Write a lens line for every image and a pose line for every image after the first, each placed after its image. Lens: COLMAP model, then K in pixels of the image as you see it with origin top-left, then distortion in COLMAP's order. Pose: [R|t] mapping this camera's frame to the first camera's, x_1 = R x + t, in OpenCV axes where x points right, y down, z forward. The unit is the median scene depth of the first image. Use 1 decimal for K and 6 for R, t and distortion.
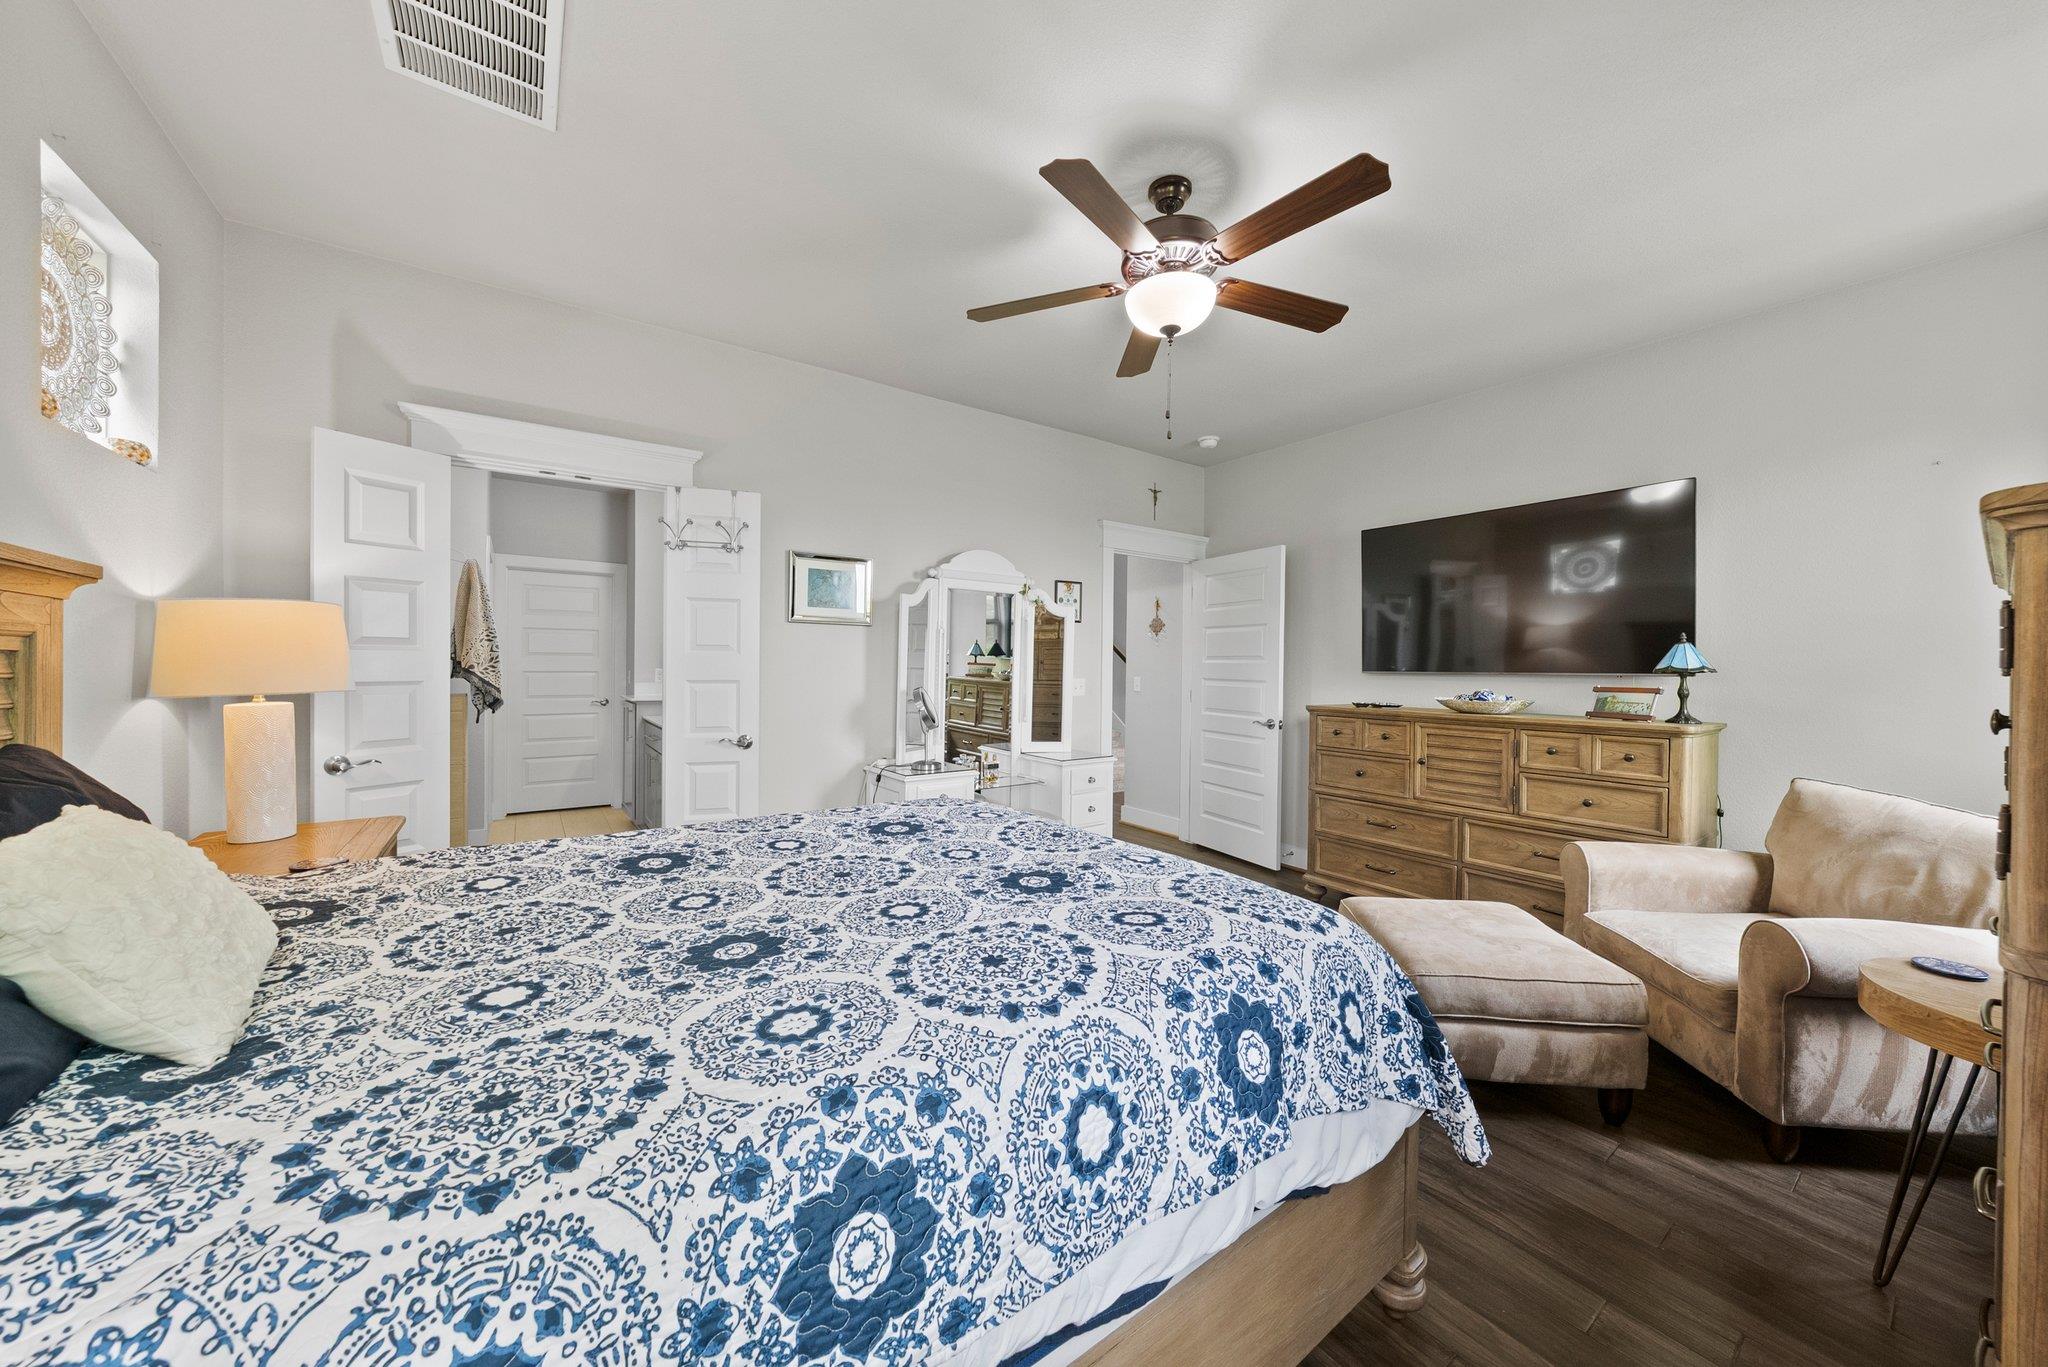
lens RADIAL K [[705.5, 0, 1032.2], [0, 705.5, 678.4], [0, 0, 1]] dist [-0.009680, -0.000010]
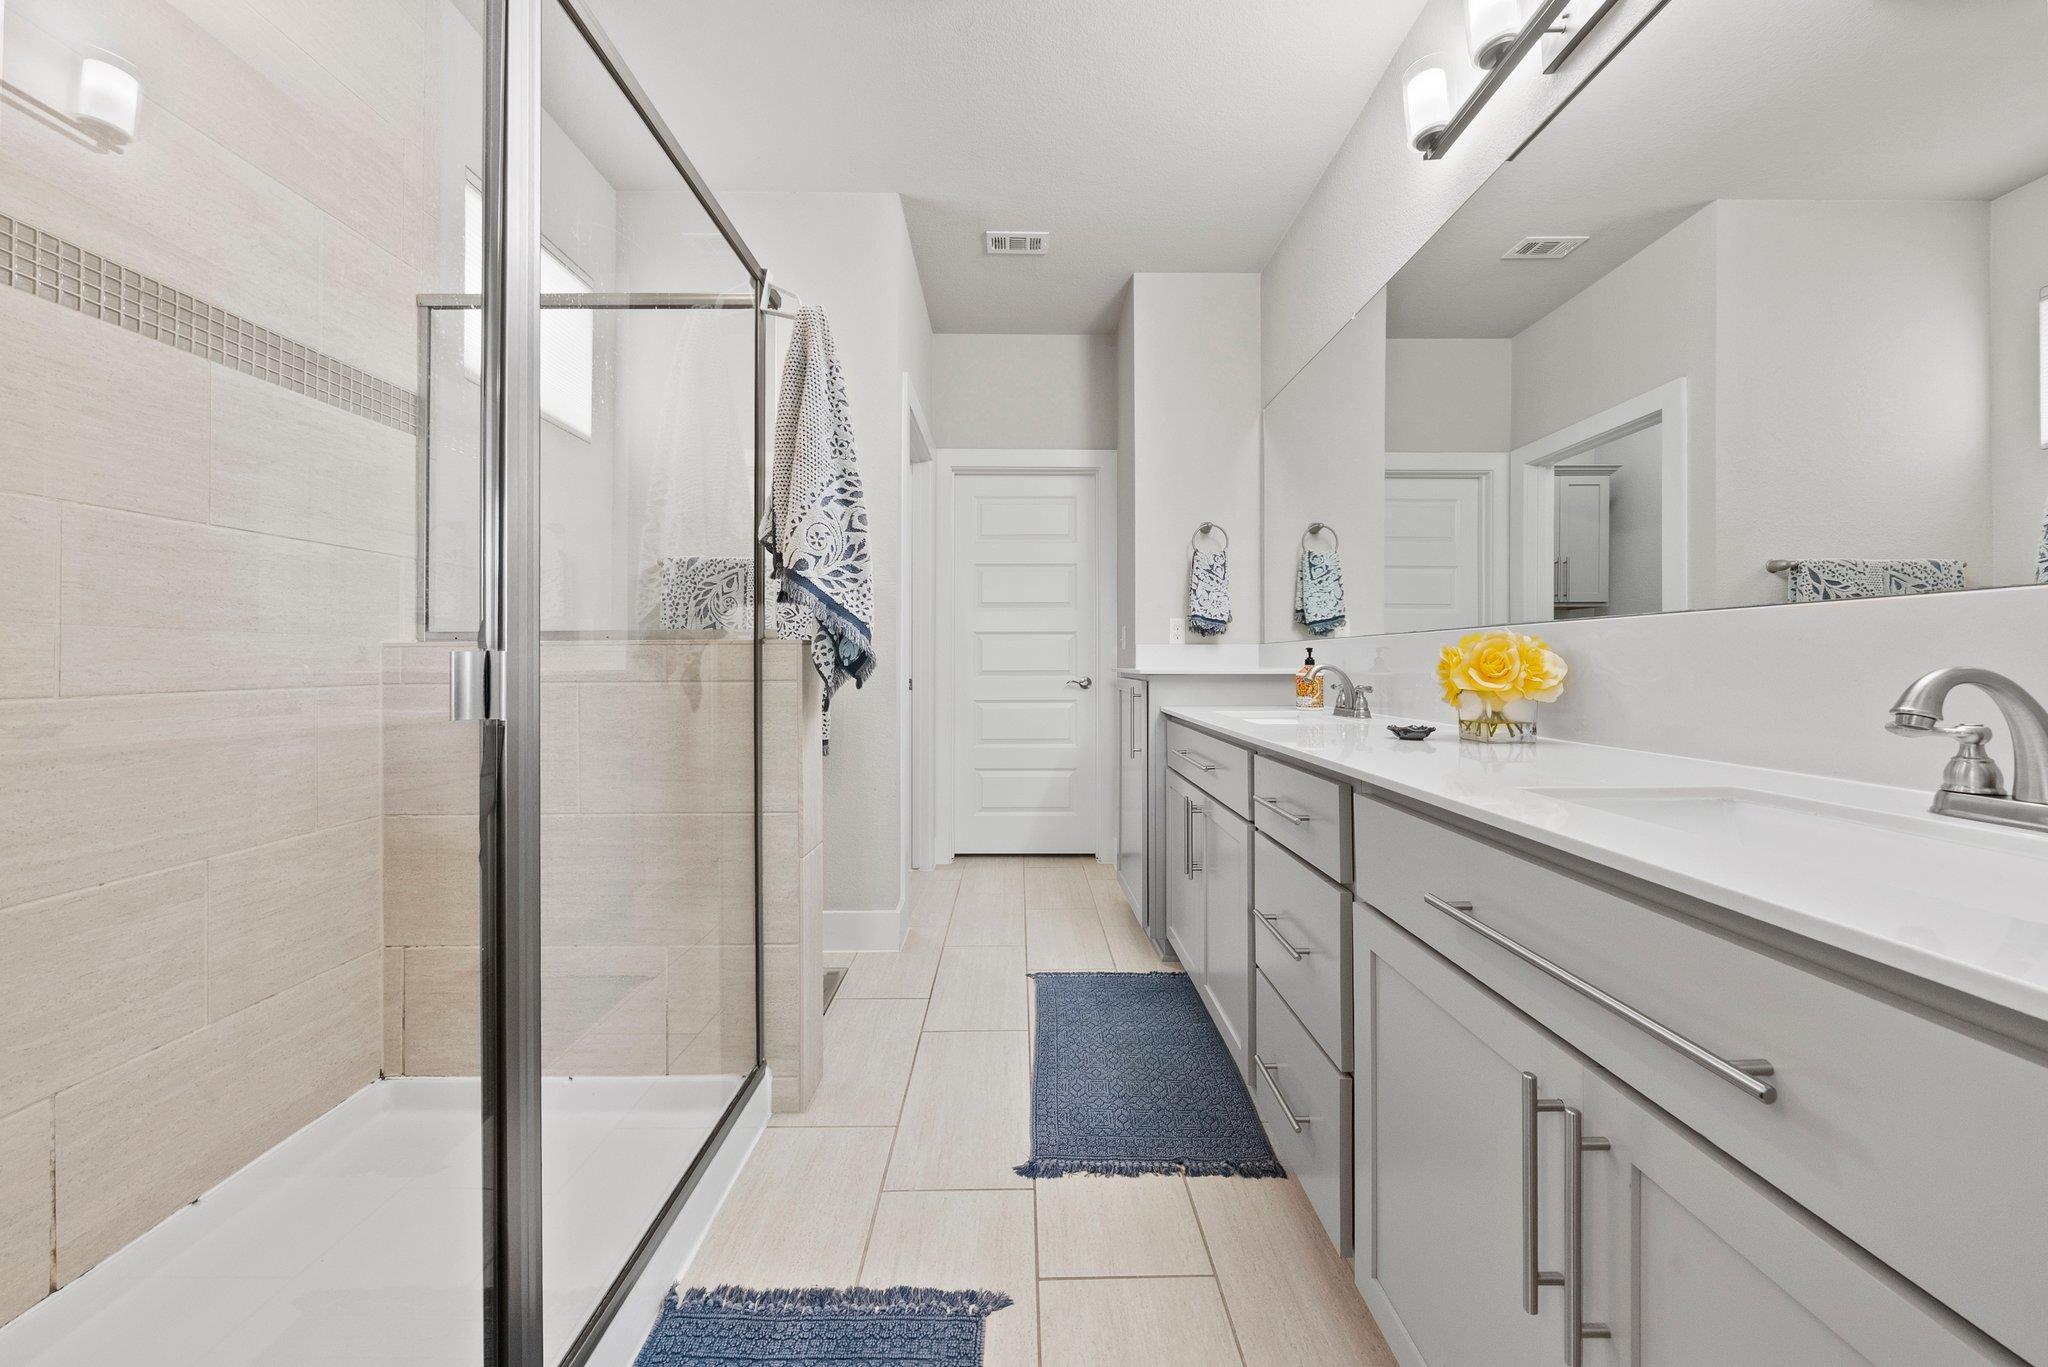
lens RADIAL K [[705.5, 0, 1025.3], [0, 705.5, 671.8], [0, 0, 1]] dist [-0.009680, -0.000010]
pose [[0.814998, -0.000251, -0.579463, -0.453541], [-0.003803, 0.999976, -0.005782, 0.042442], [0.579451, 0.006916, 0.814978, 0.723895]]
